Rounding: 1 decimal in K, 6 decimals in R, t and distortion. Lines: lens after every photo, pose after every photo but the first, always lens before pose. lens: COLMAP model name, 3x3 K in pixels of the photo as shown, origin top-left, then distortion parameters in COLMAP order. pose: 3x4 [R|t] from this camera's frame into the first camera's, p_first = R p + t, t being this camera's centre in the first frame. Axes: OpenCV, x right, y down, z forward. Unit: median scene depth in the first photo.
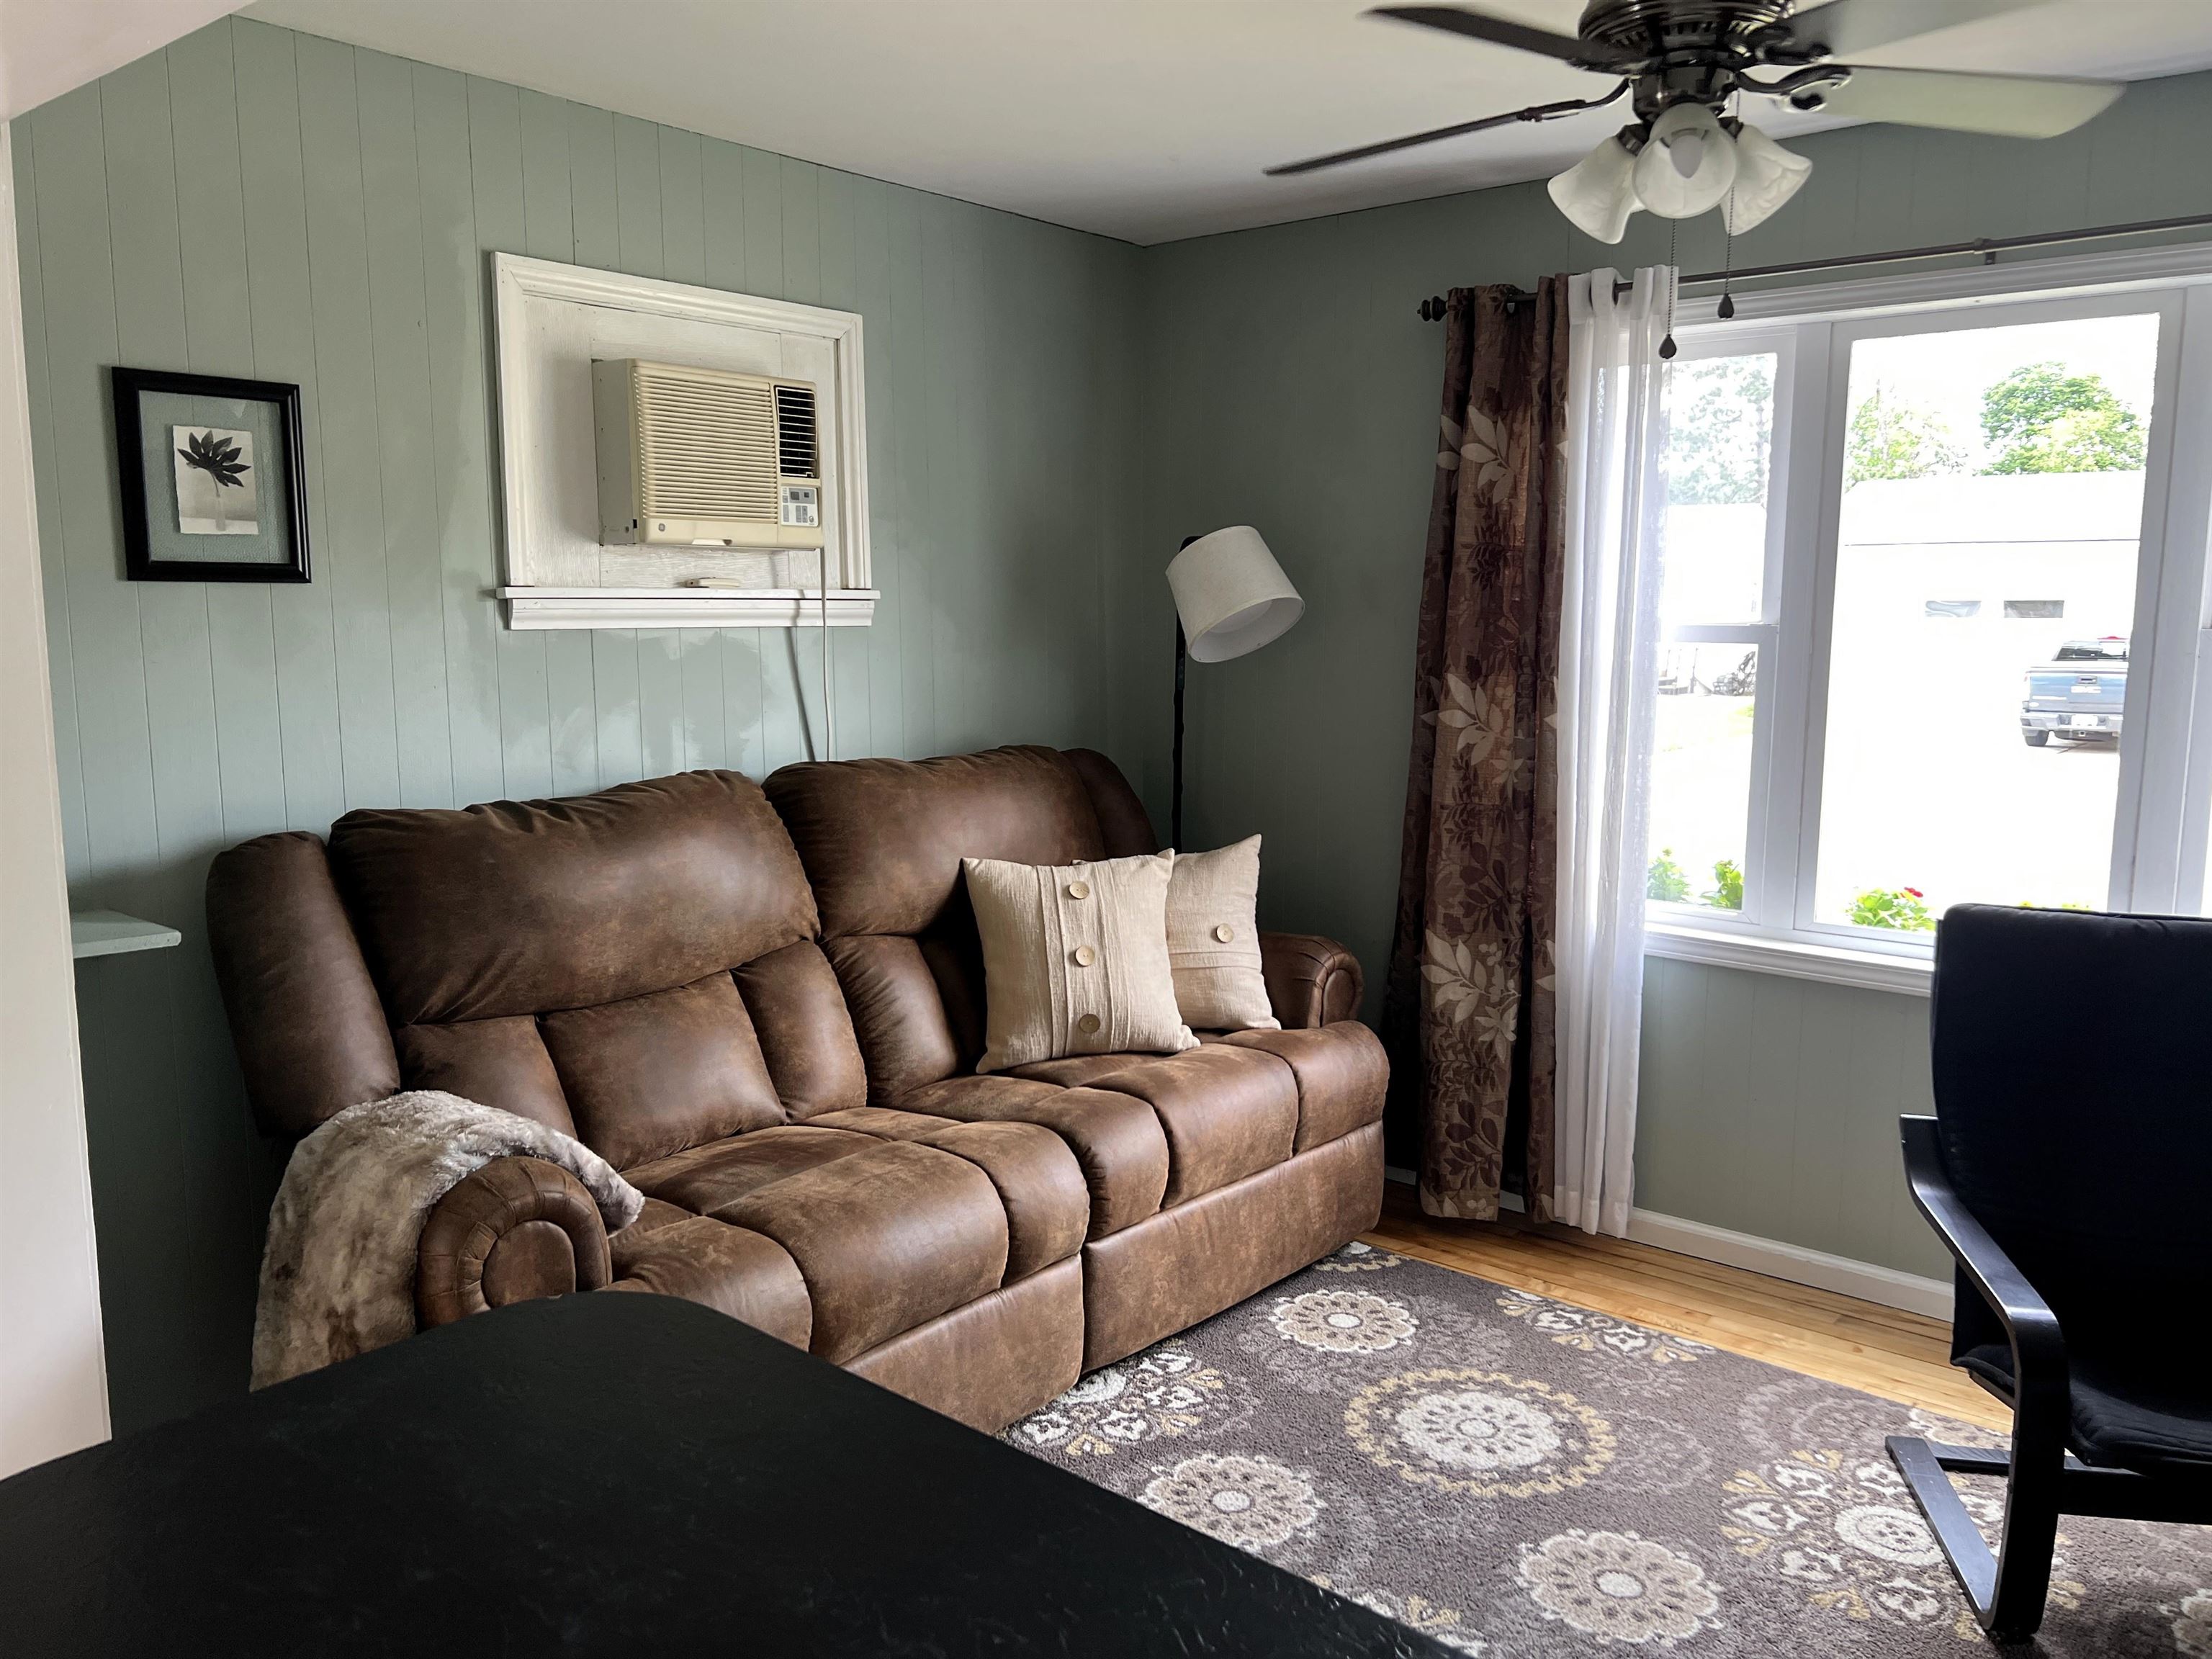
lens RADIAL K [[1669.5, 0, 1103.1], [0, 1669.5, 827.2], [0, 0, 1]] dist [0.015098, -0.002596]
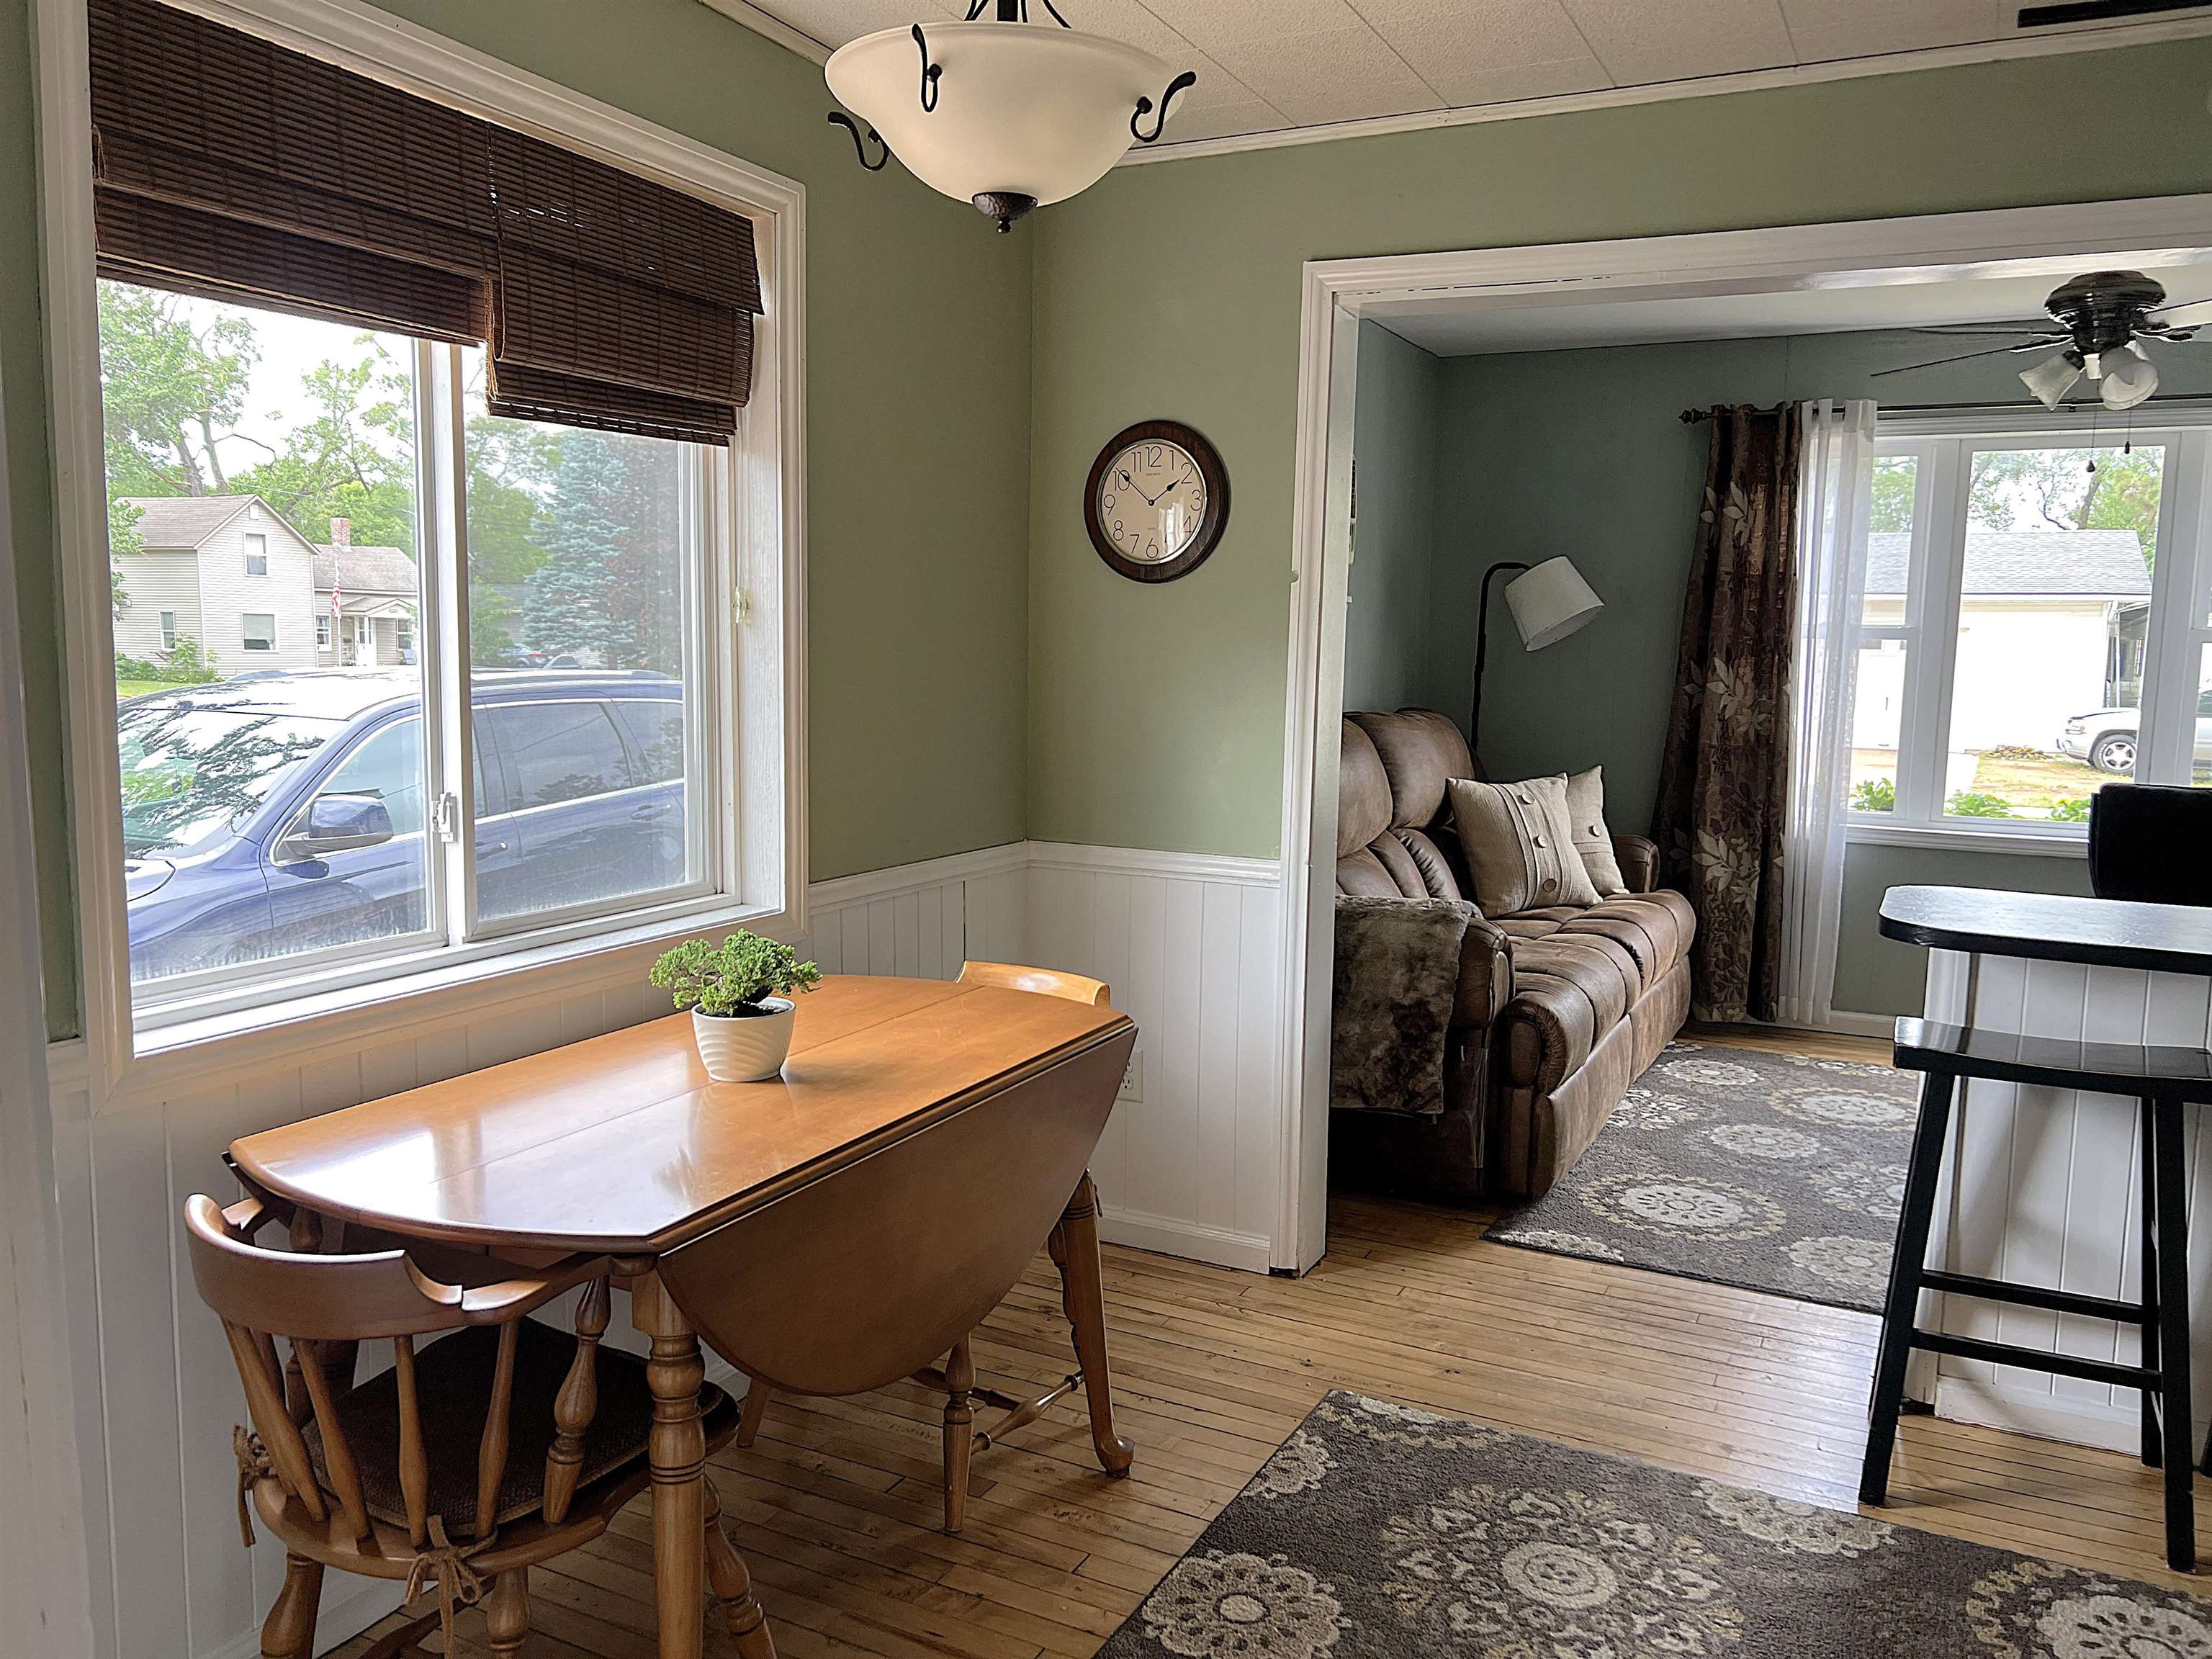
lens RADIAL K [[1669.5, 0, 1109.2], [0, 1669.5, 833.8], [0, 0, 1]] dist [0.015098, -0.002596]
pose [[0.974589, -0.016537, 0.223388, -0.673629], [0.021592, 0.999563, -0.020203, 0.086444], [-0.222956, 0.024513, 0.974520, -0.350245]]
